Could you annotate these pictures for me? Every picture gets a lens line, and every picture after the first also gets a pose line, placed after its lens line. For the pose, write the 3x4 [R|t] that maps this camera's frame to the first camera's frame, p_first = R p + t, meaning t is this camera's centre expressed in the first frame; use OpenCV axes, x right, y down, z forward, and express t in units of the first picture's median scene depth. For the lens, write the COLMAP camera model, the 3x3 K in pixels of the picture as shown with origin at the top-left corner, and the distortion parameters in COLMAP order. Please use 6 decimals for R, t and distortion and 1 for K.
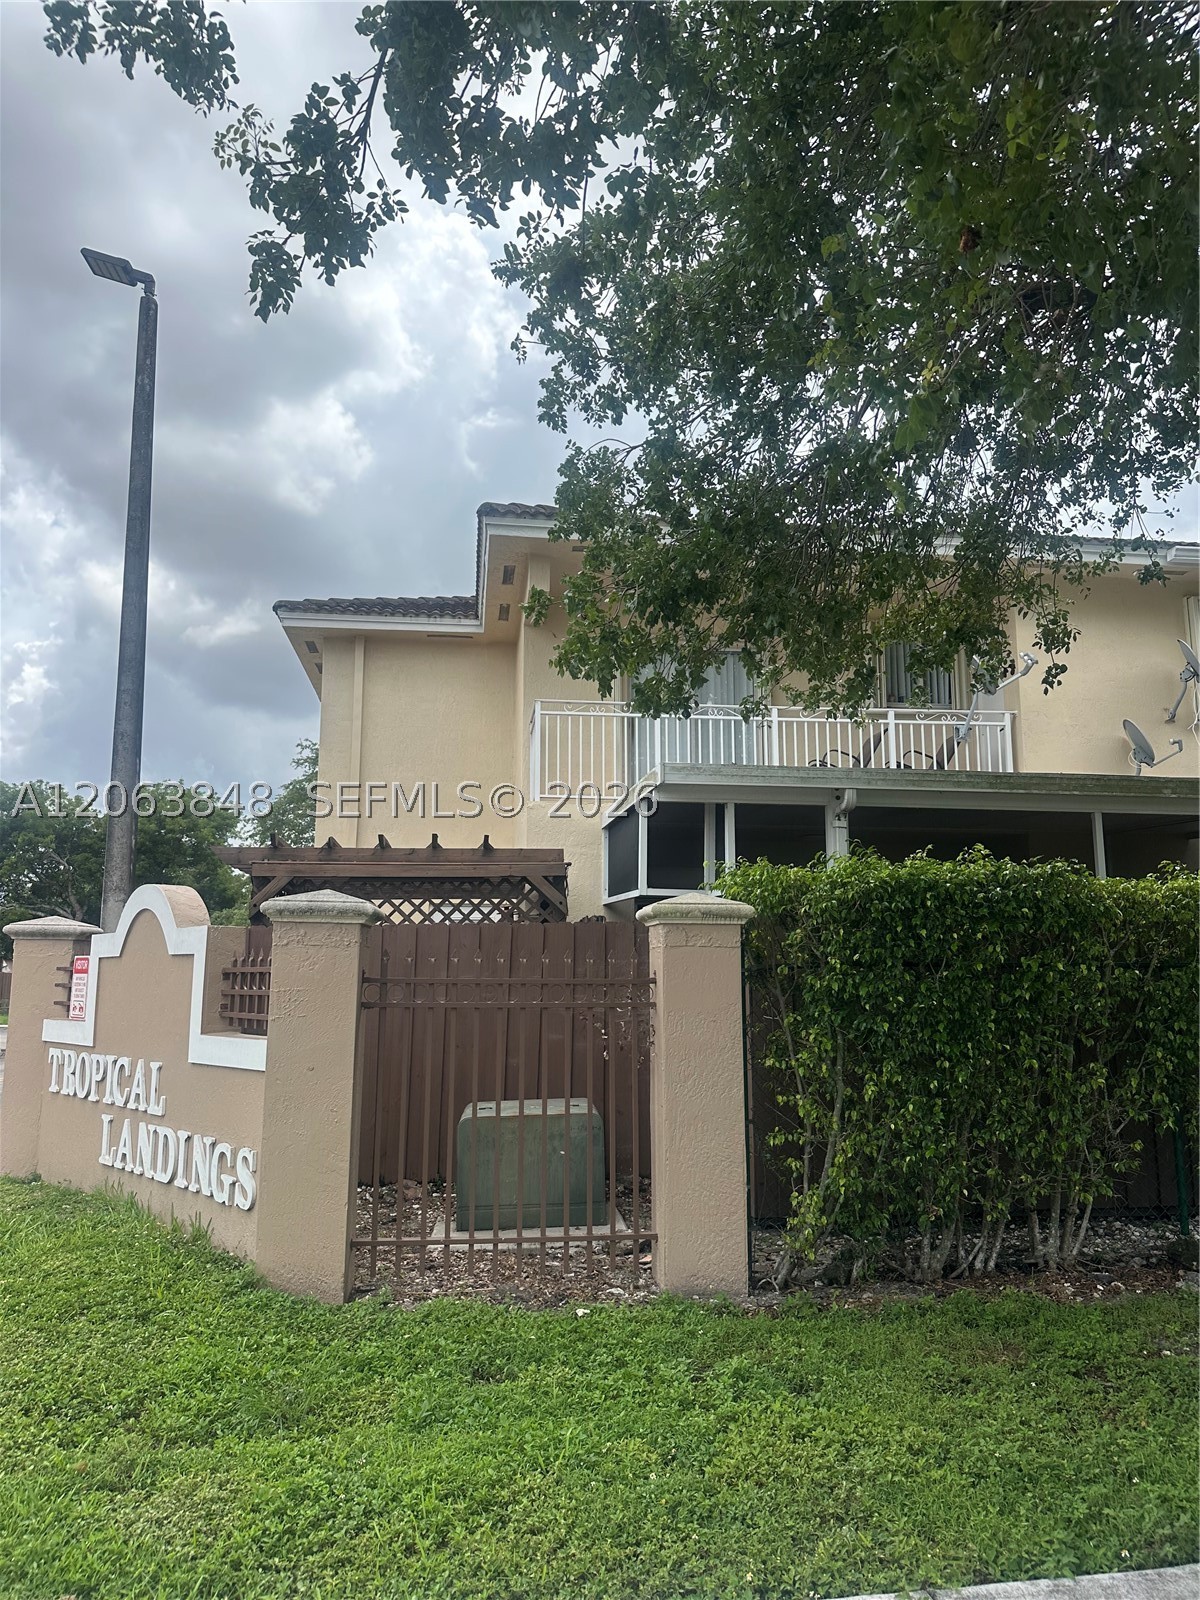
lens RADIAL K [[1116.0, 0, 600.2], [0, 1116.0, 789.2], [0, 0, 1]] dist [0.006154, -0.001035]
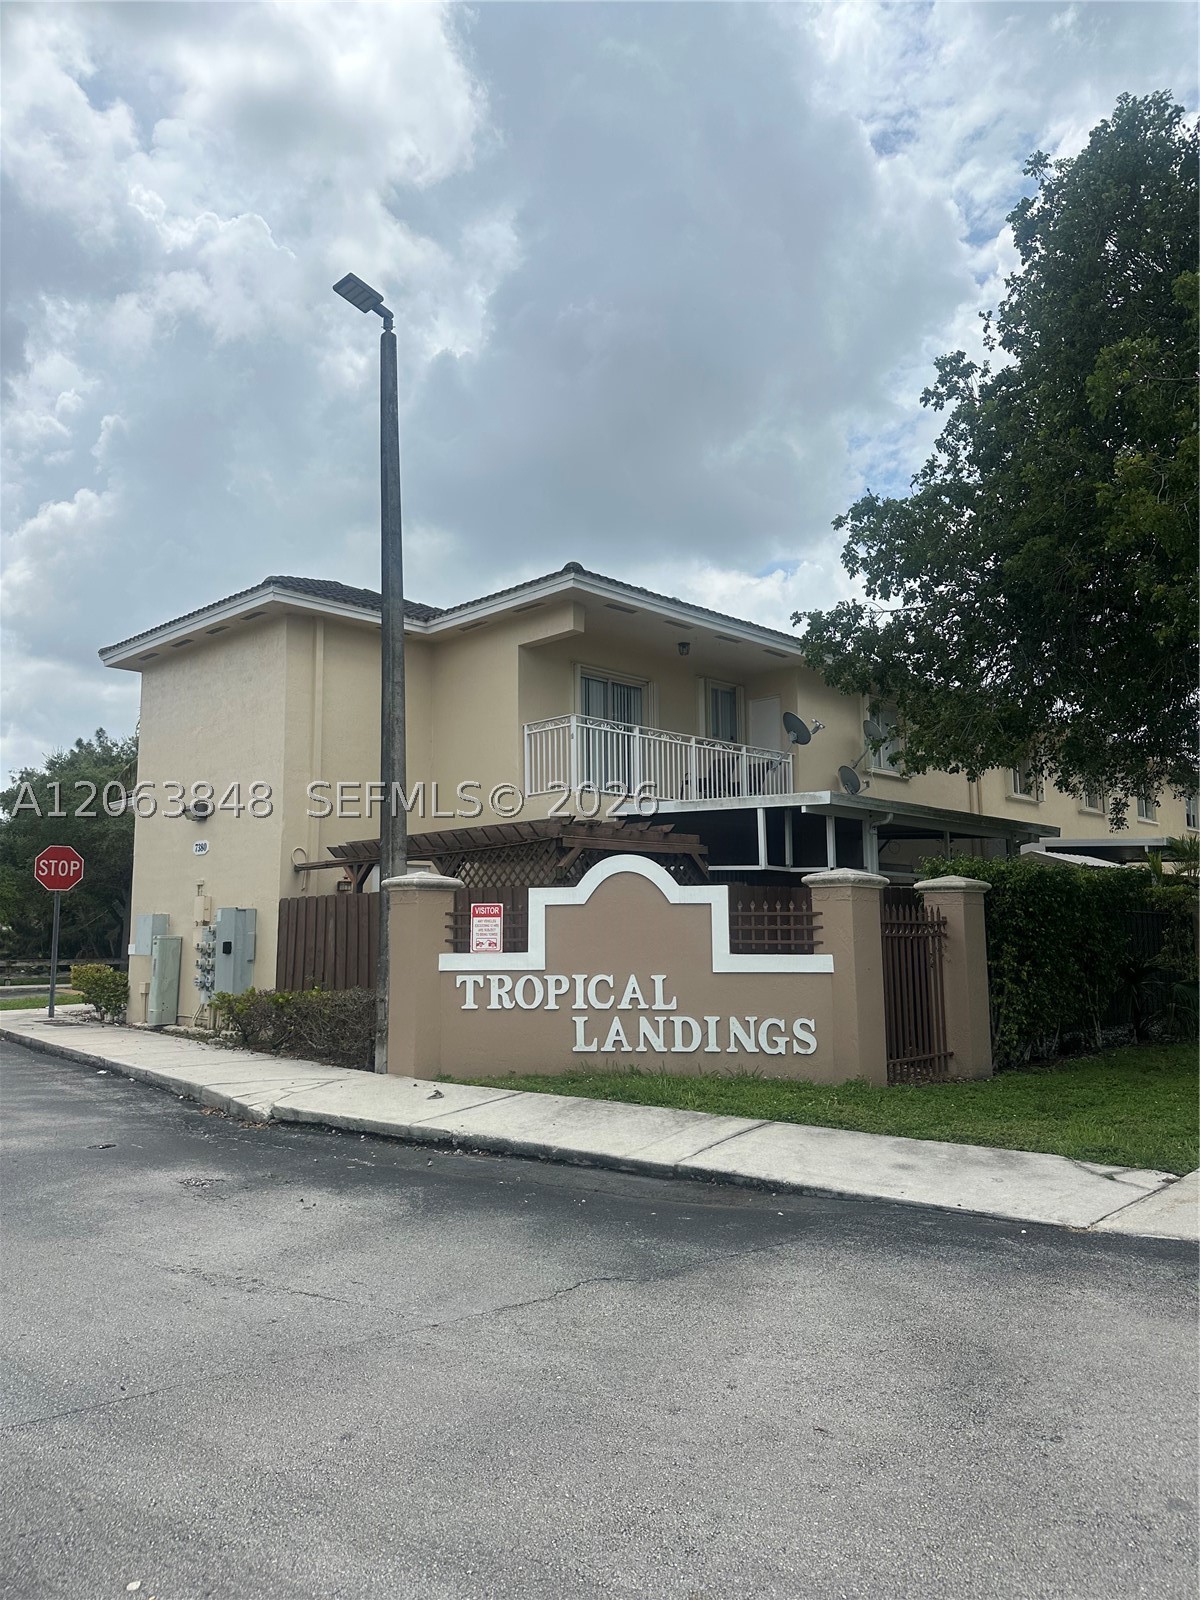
lens RADIAL K [[1116.0, 0, 588.1], [0, 1116.0, 808.0], [0, 0, 1]] dist [0.006154, -0.001035]
pose [[0.765467, 0.059177, 0.640748, -1.274160], [-0.101428, 0.994410, 0.029331, -0.013789], [-0.635431, -0.087442, 0.767191, -0.069111]]
